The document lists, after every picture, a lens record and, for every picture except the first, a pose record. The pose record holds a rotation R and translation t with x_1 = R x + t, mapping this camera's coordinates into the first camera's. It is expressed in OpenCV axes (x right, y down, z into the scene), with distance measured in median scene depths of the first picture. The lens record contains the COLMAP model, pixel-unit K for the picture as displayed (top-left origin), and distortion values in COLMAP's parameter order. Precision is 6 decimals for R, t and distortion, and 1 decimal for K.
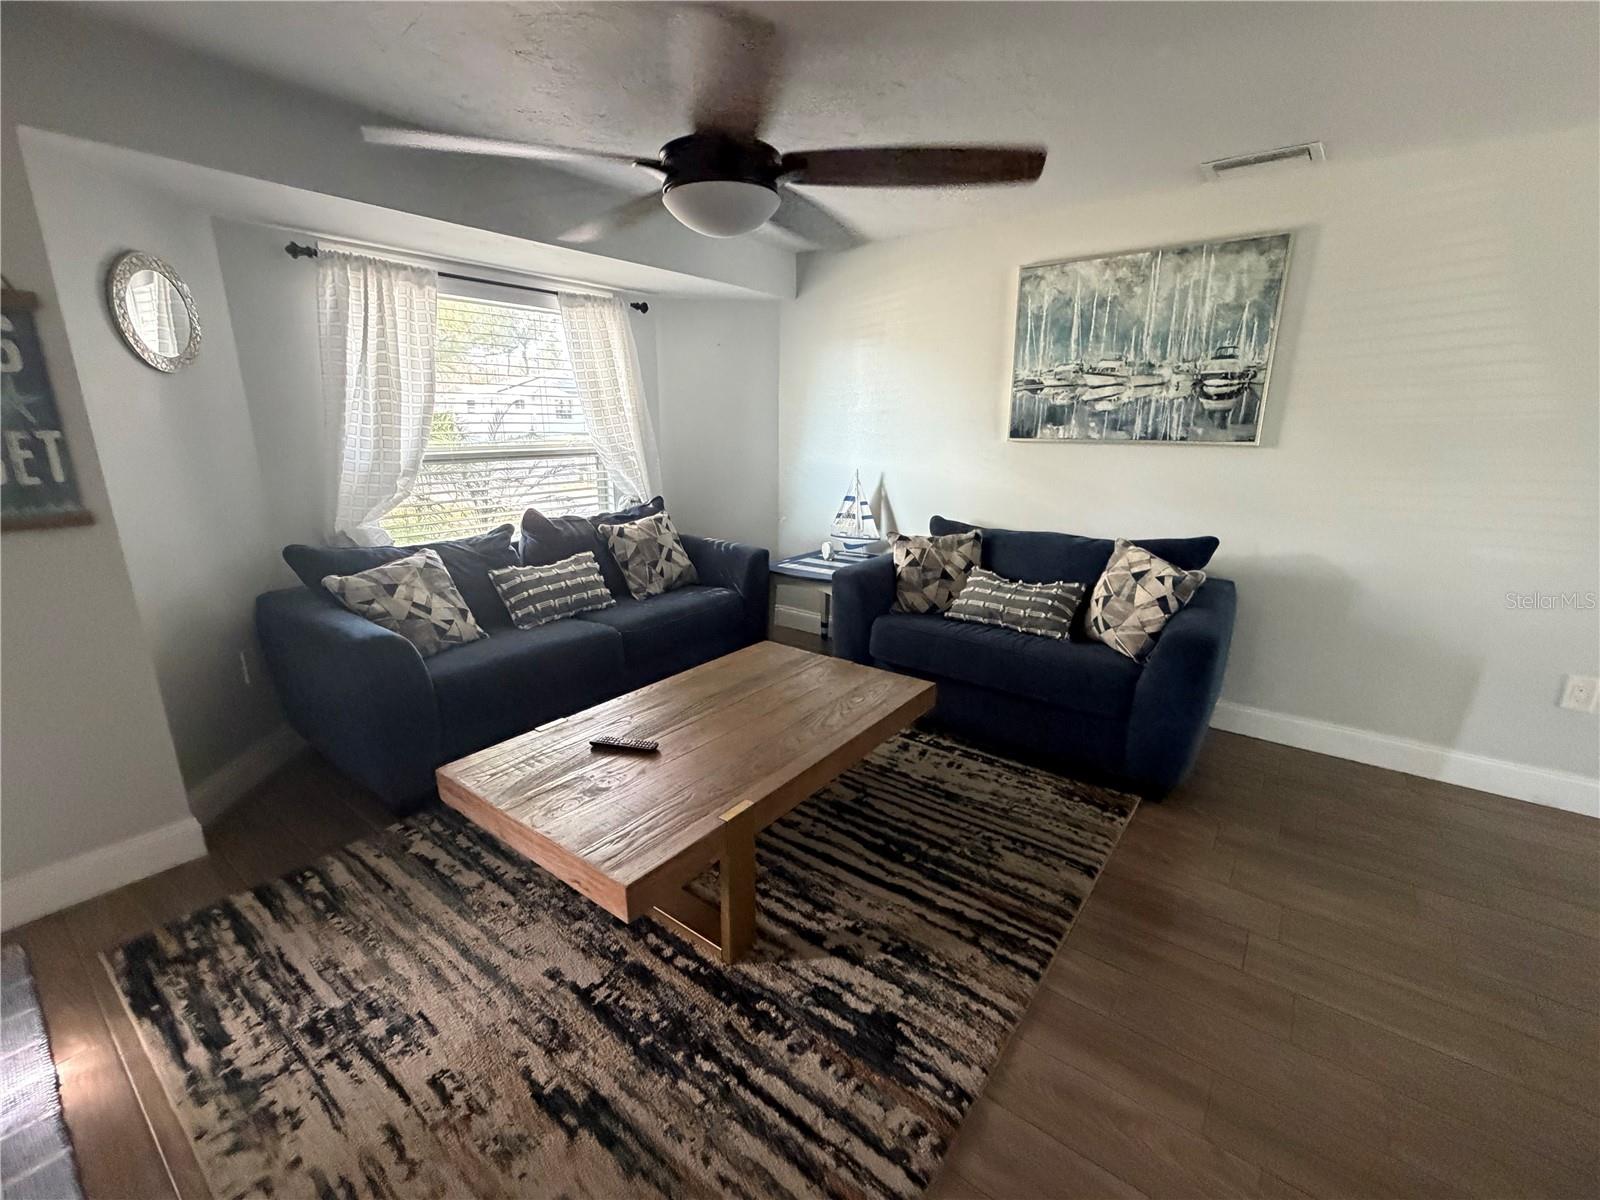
lens RADIAL K [[683.8, 0, 796.6], [0, 683.8, 600.2], [0, 0, 1]] dist [-0.001932, 0.000105]
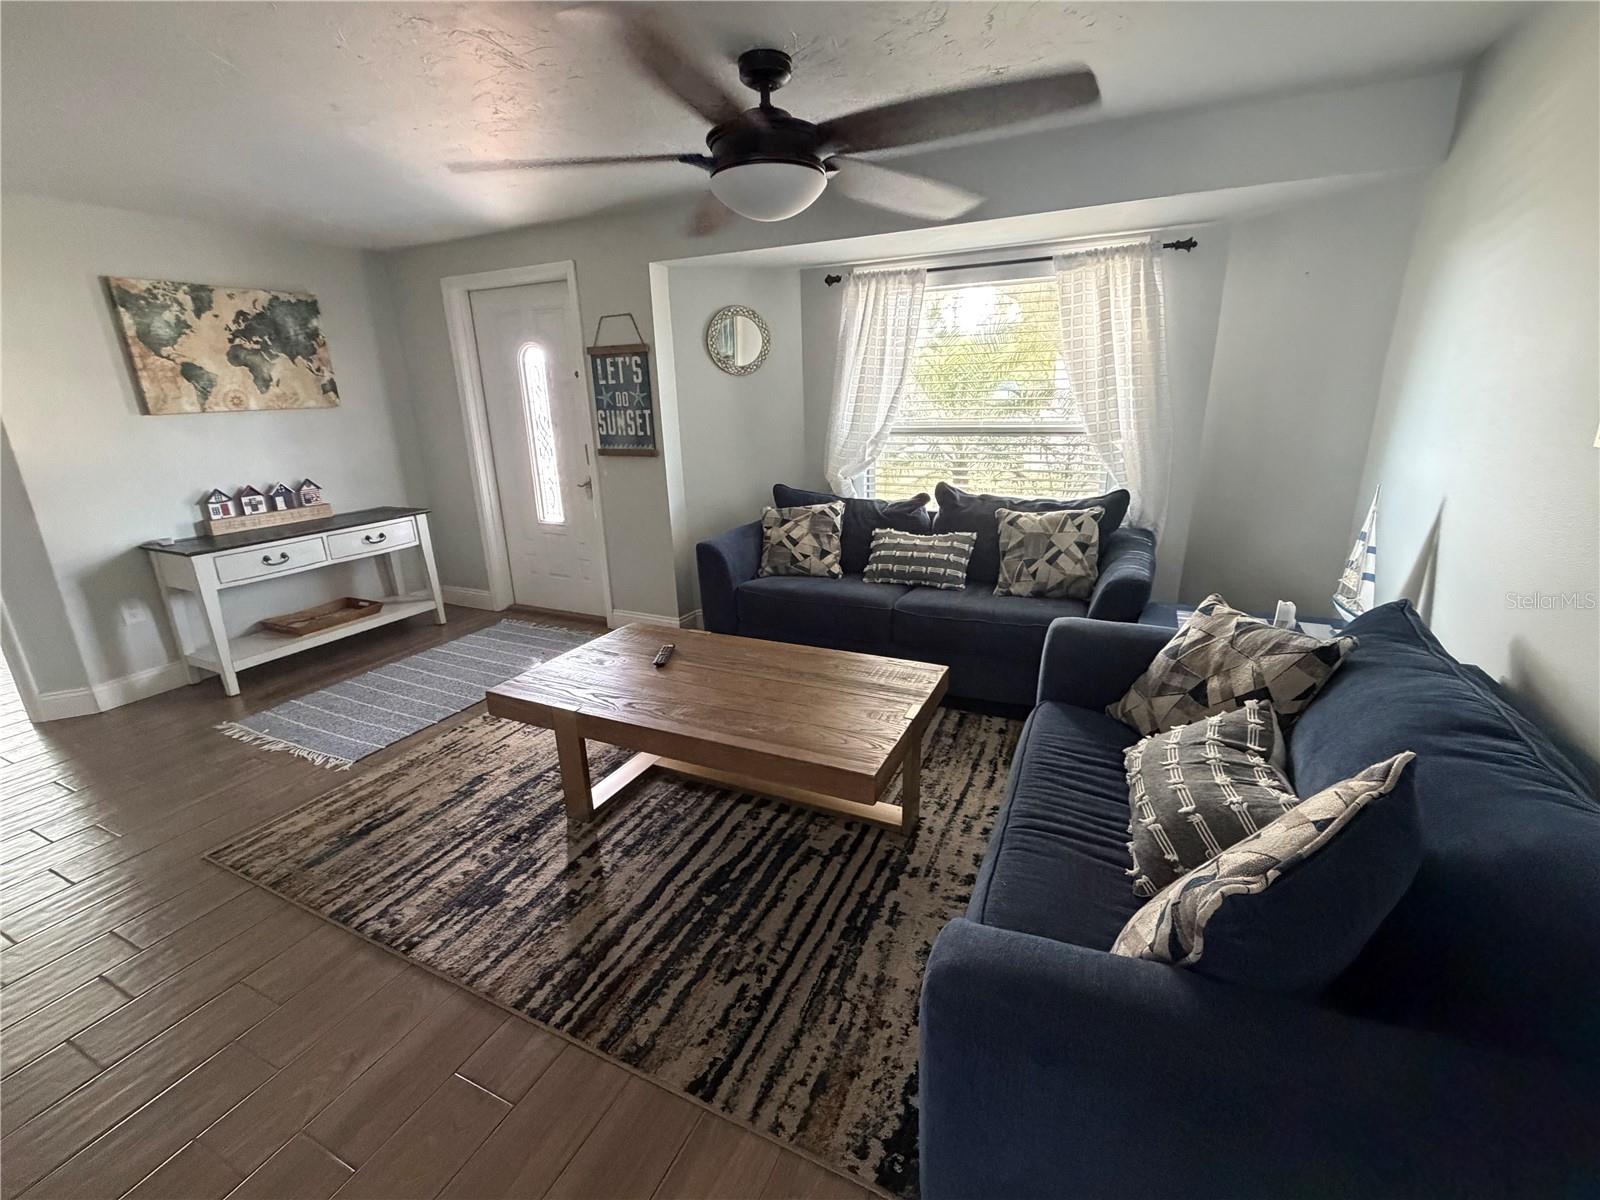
lens RADIAL K [[683.8, 0, 797.5], [0, 683.8, 599.5], [0, 0, 1]] dist [-0.001932, 0.000105]
pose [[0.205656, 0.271184, -0.940300, 1.048677], [-0.227119, 0.947831, 0.223682, -0.251556], [0.951905, 0.167559, 0.256518, 0.926563]]
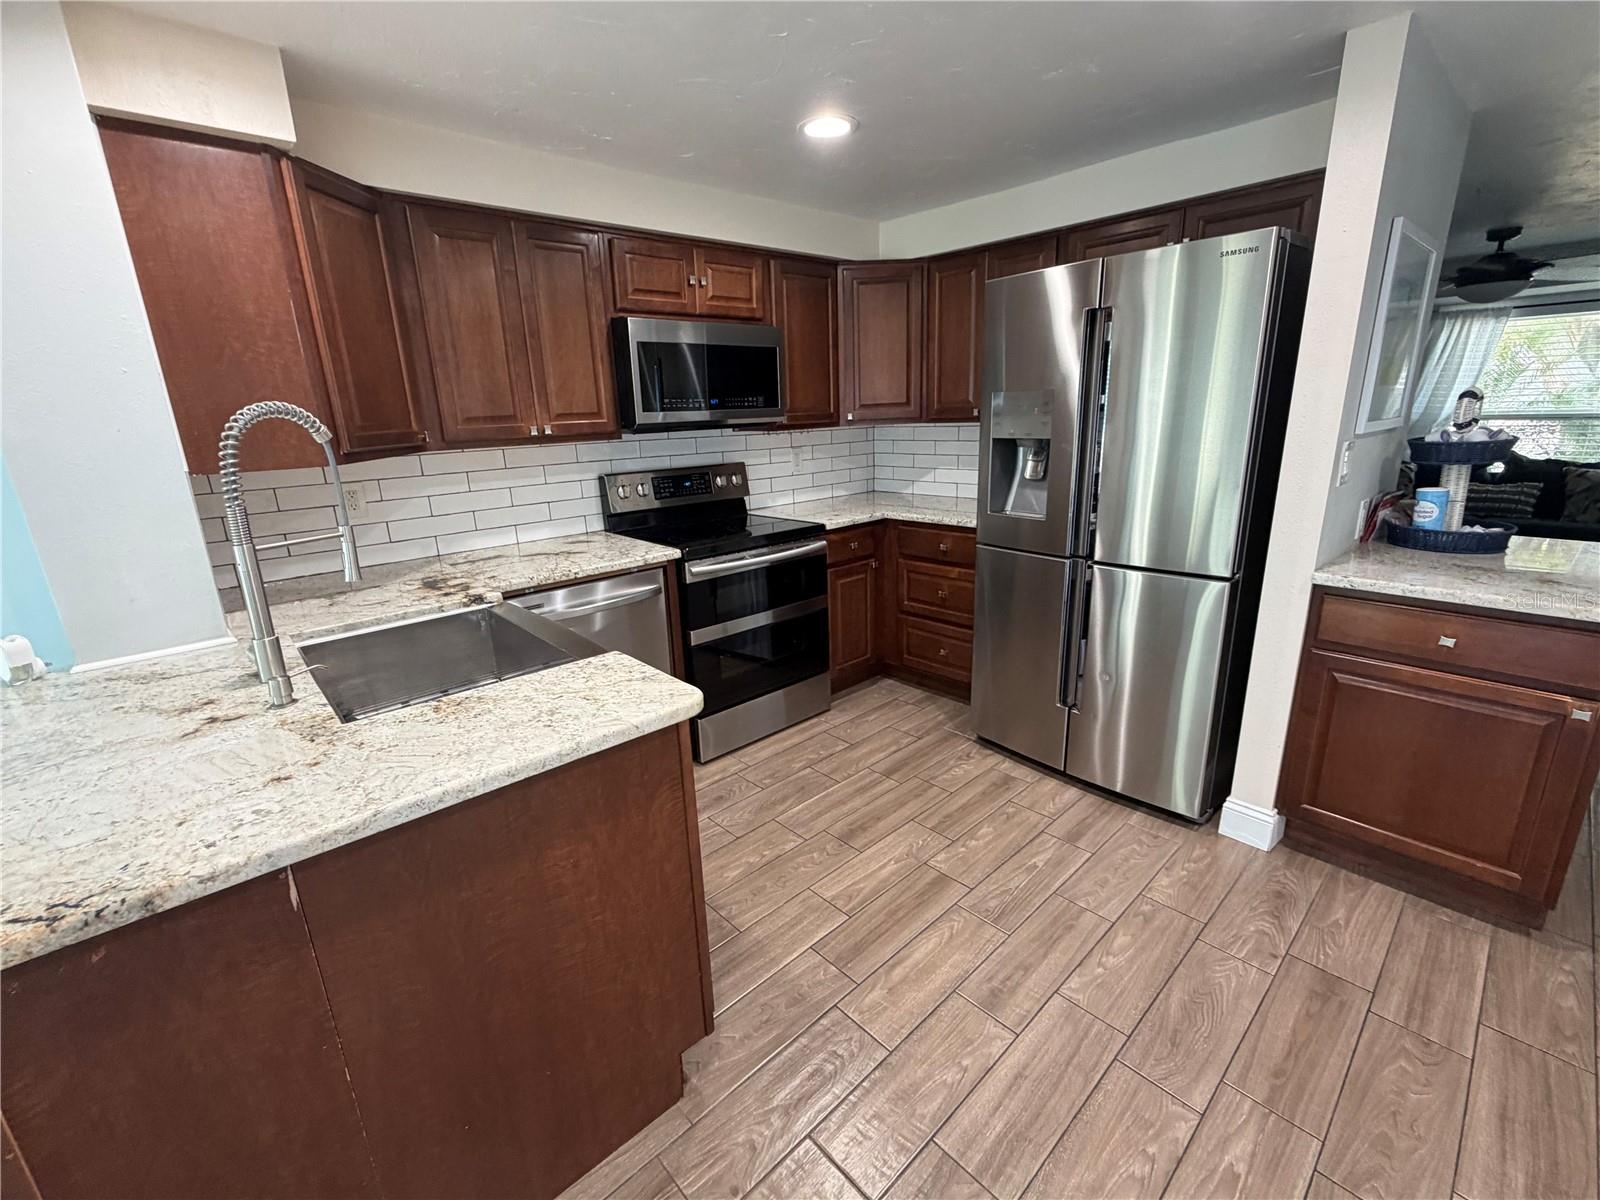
lens RADIAL K [[683.8, 0, 799.4], [0, 683.8, 599.3], [0, 0, 1]] dist [-0.001932, 0.000105]
pose [[-0.181934, 0.263871, -0.947244, 2.544994], [-0.222104, 0.927399, 0.301001, 0.130037], [0.957899, 0.265149, -0.110119, -0.525421]]
